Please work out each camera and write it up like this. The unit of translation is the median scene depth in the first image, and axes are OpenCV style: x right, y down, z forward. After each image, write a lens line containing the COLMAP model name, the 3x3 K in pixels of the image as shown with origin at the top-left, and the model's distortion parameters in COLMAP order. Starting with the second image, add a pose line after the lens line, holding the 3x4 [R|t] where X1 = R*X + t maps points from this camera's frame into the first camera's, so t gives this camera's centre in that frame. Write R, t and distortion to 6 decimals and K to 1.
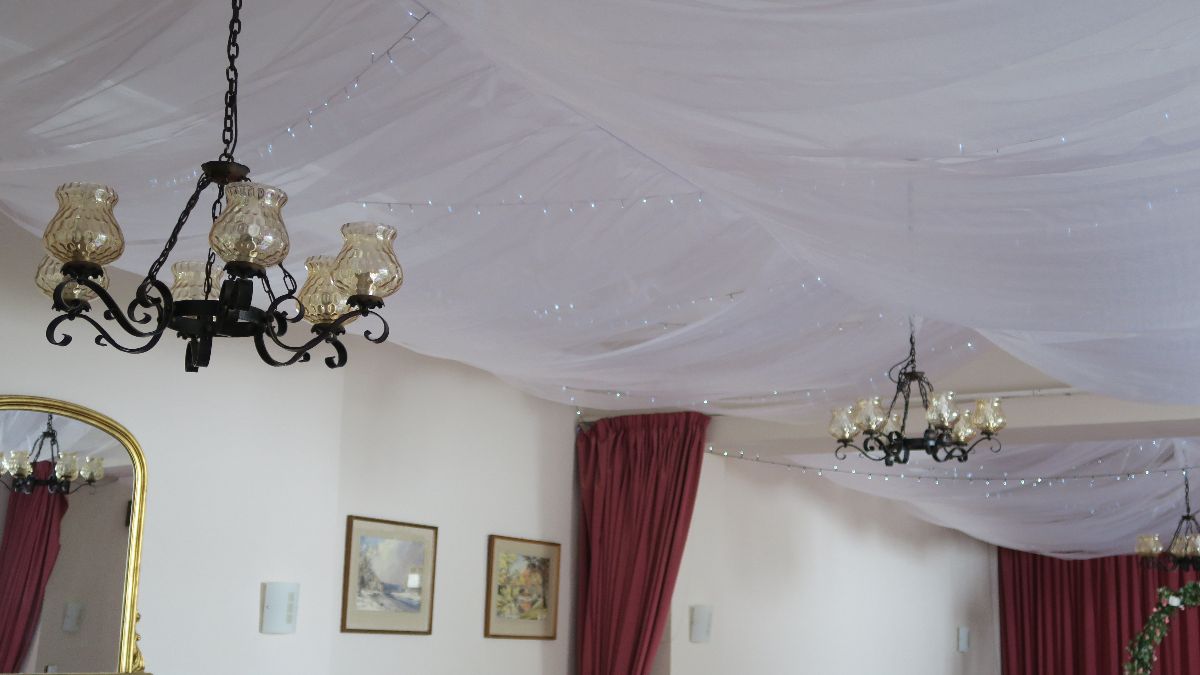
lens RADIAL K [[1565.1, 0, 600.0], [0, 1565.1, 337.5], [0, 0, 1]] dist [0.020605, 0.022822]
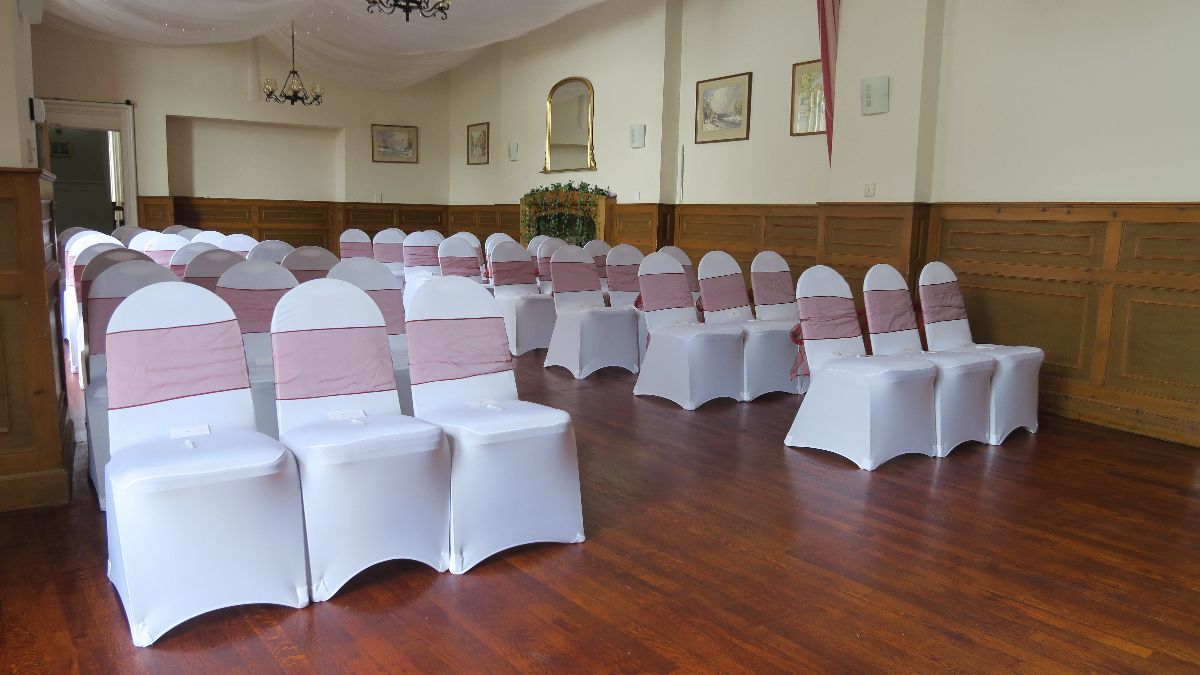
lens RADIAL K [[846.8, 0, 600.0], [0, 846.8, 337.5], [0, 0, 1]] dist [-0.035377, 0.025148]
pose [[-0.468778, 0.086266, -0.879093, 0.677919], [0.130338, 0.991081, 0.027753, 0.313333], [0.873647, -0.101570, -0.475841, 1.130668]]
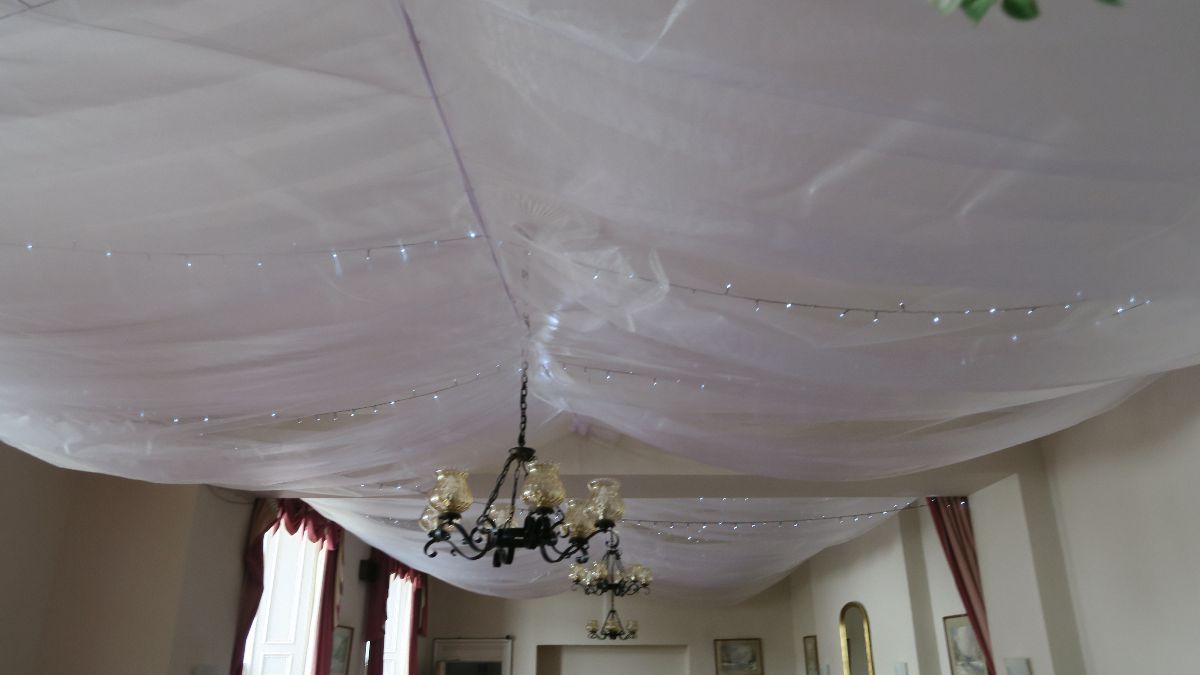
lens RADIAL K [[830.8, 0, 600.0], [0, 830.8, 337.5], [0, 0, 1]] dist [-0.024817, -0.000483]
pose [[-0.865168, -0.213453, -0.453786, 0.544328], [0.068140, 0.846460, -0.528073, 0.257930], [0.496830, -0.487794, -0.717786, 1.355937]]
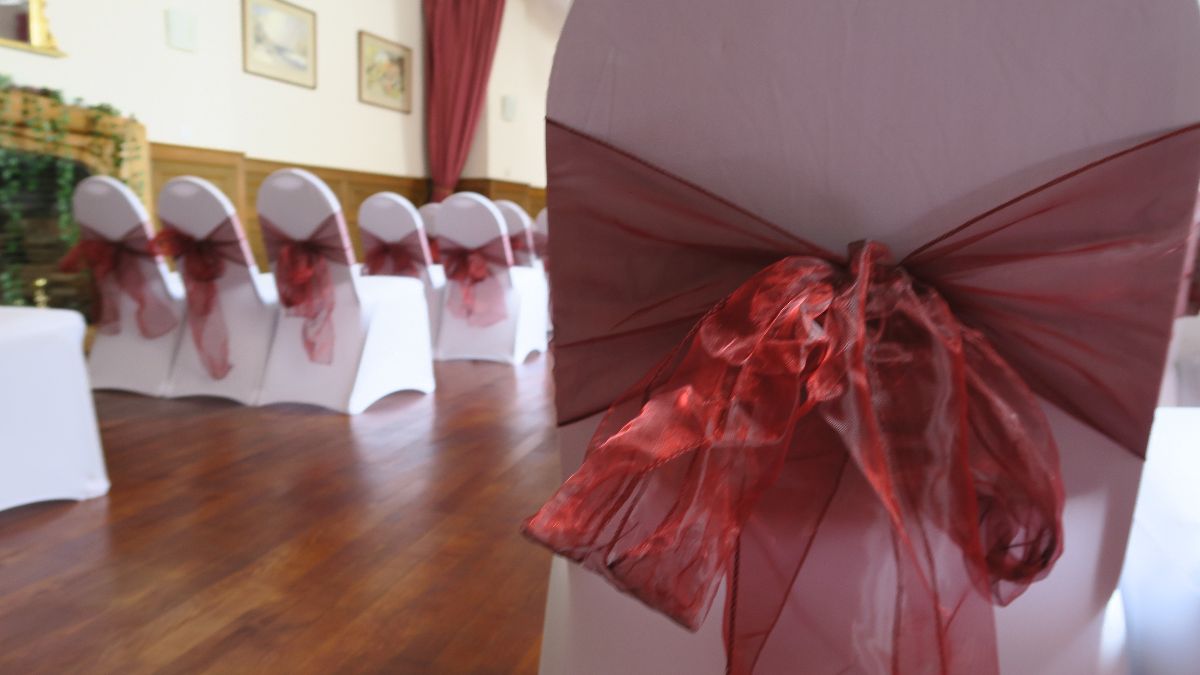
lens RADIAL K [[830.8, 0, 600.0], [0, 830.8, 337.5], [0, 0, 1]] dist [-0.024817, -0.000483]
pose [[0.988247, -0.033184, 0.149223, 0.024630], [-0.014204, 0.951999, 0.305771, 0.152137], [-0.152207, -0.304296, 0.940339, 0.162346]]
